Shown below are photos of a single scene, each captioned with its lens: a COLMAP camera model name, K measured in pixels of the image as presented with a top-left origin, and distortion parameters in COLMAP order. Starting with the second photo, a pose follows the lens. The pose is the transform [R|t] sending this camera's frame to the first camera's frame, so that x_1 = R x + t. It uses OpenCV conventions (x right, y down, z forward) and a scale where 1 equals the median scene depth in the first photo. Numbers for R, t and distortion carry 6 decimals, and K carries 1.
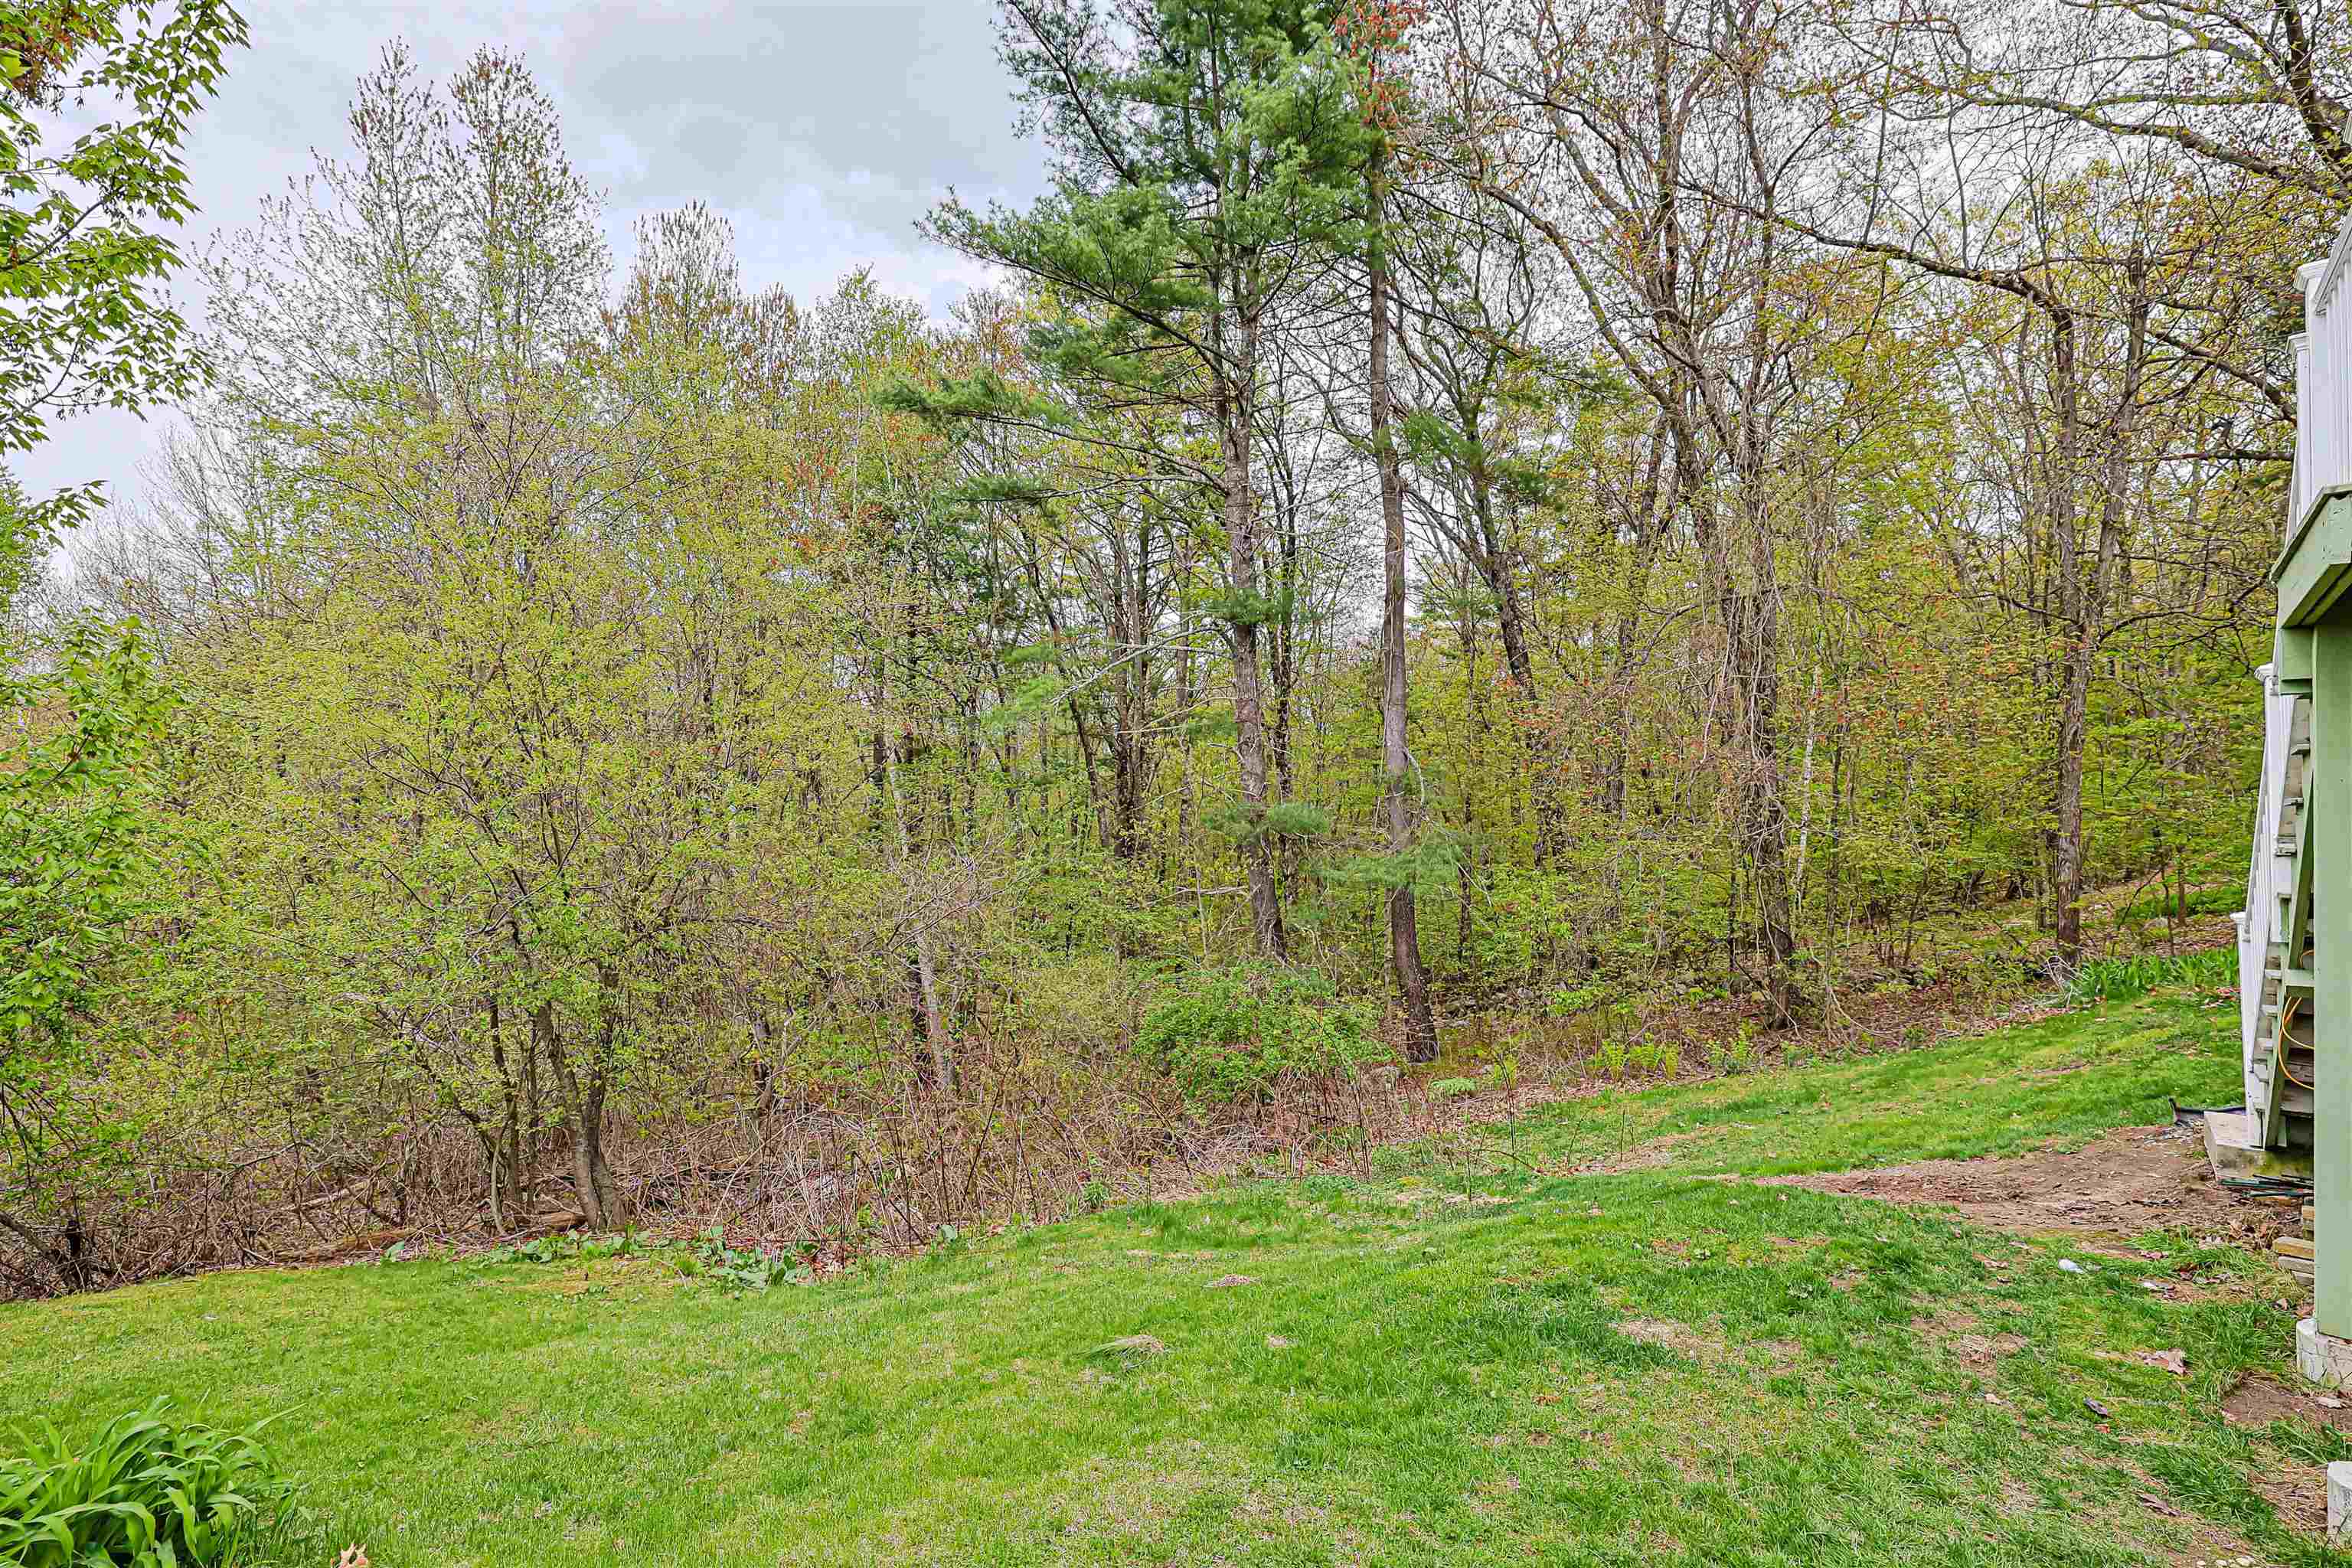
lens RADIAL K [[1090.2, 0, 1162.7], [0, 1090.2, 777.7], [0, 0, 1]] dist [-0.043591, 0.014397]
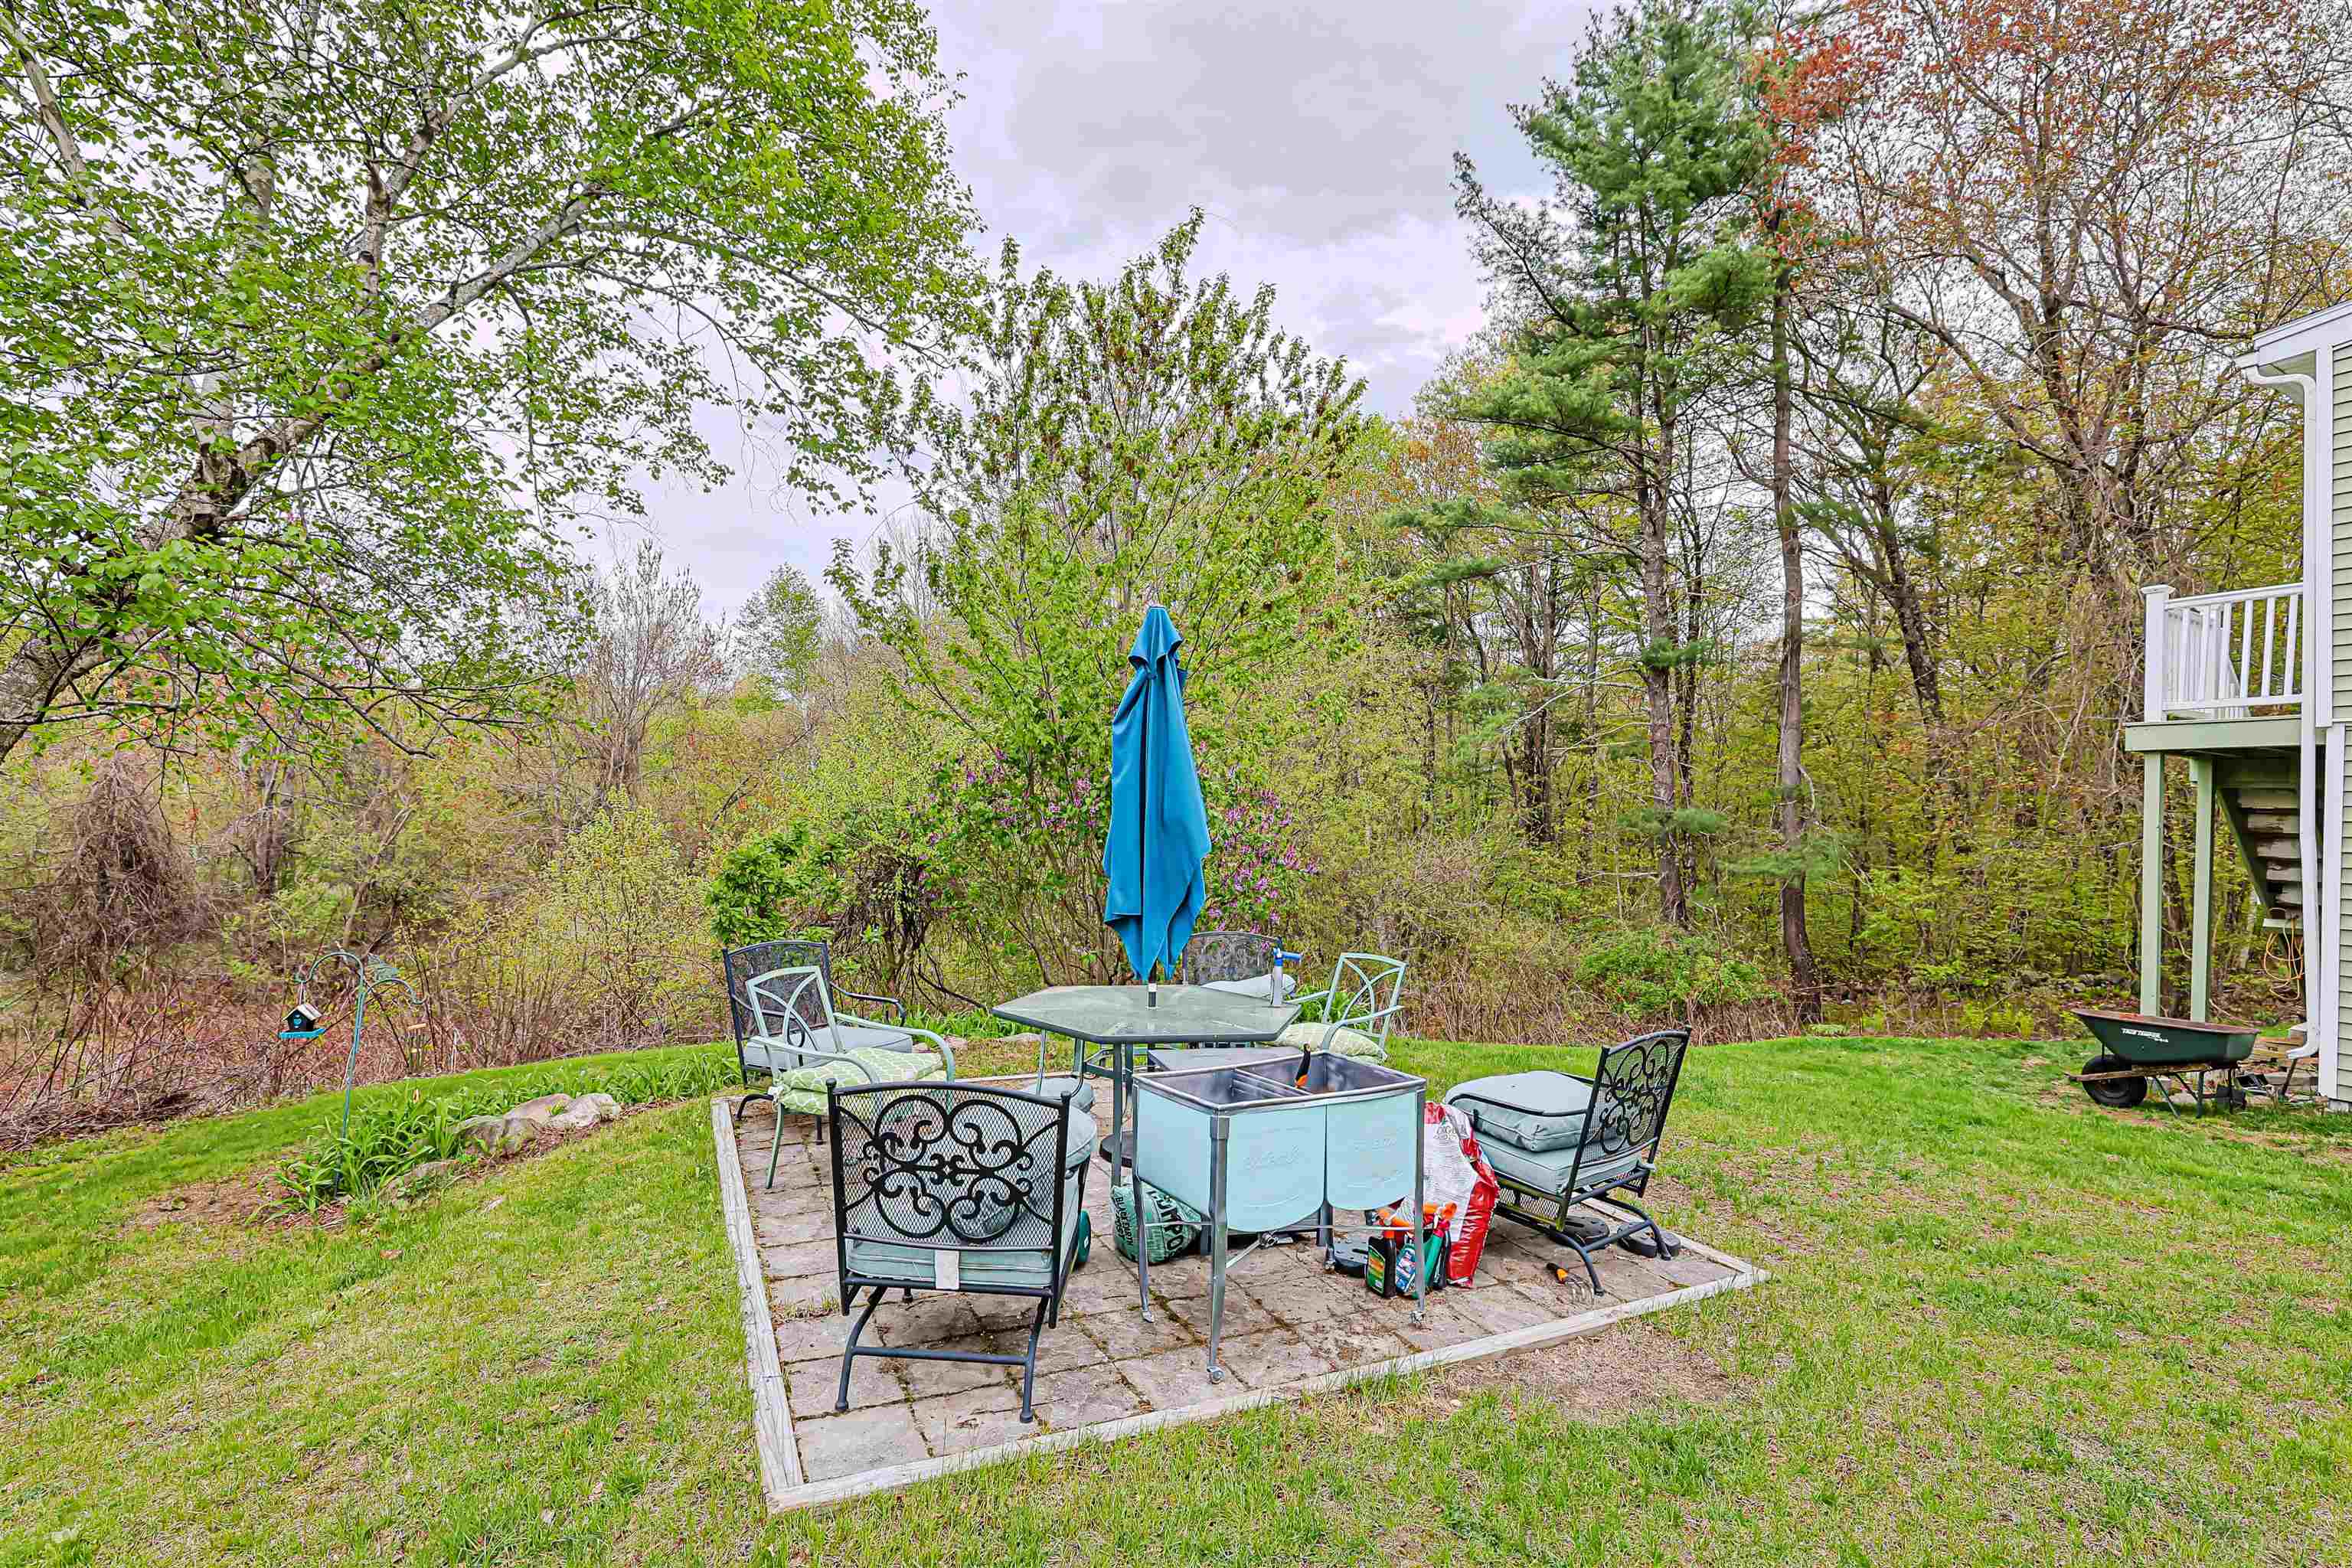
lens RADIAL K [[1090.2, 0, 1162.7], [0, 1090.2, 777.7], [0, 0, 1]] dist [-0.043591, 0.014397]
pose [[0.945694, 0.019579, -0.324468, -0.059212], [-0.013550, 0.999691, 0.020830, -0.029463], [0.324775, -0.015303, 0.945667, -0.372724]]
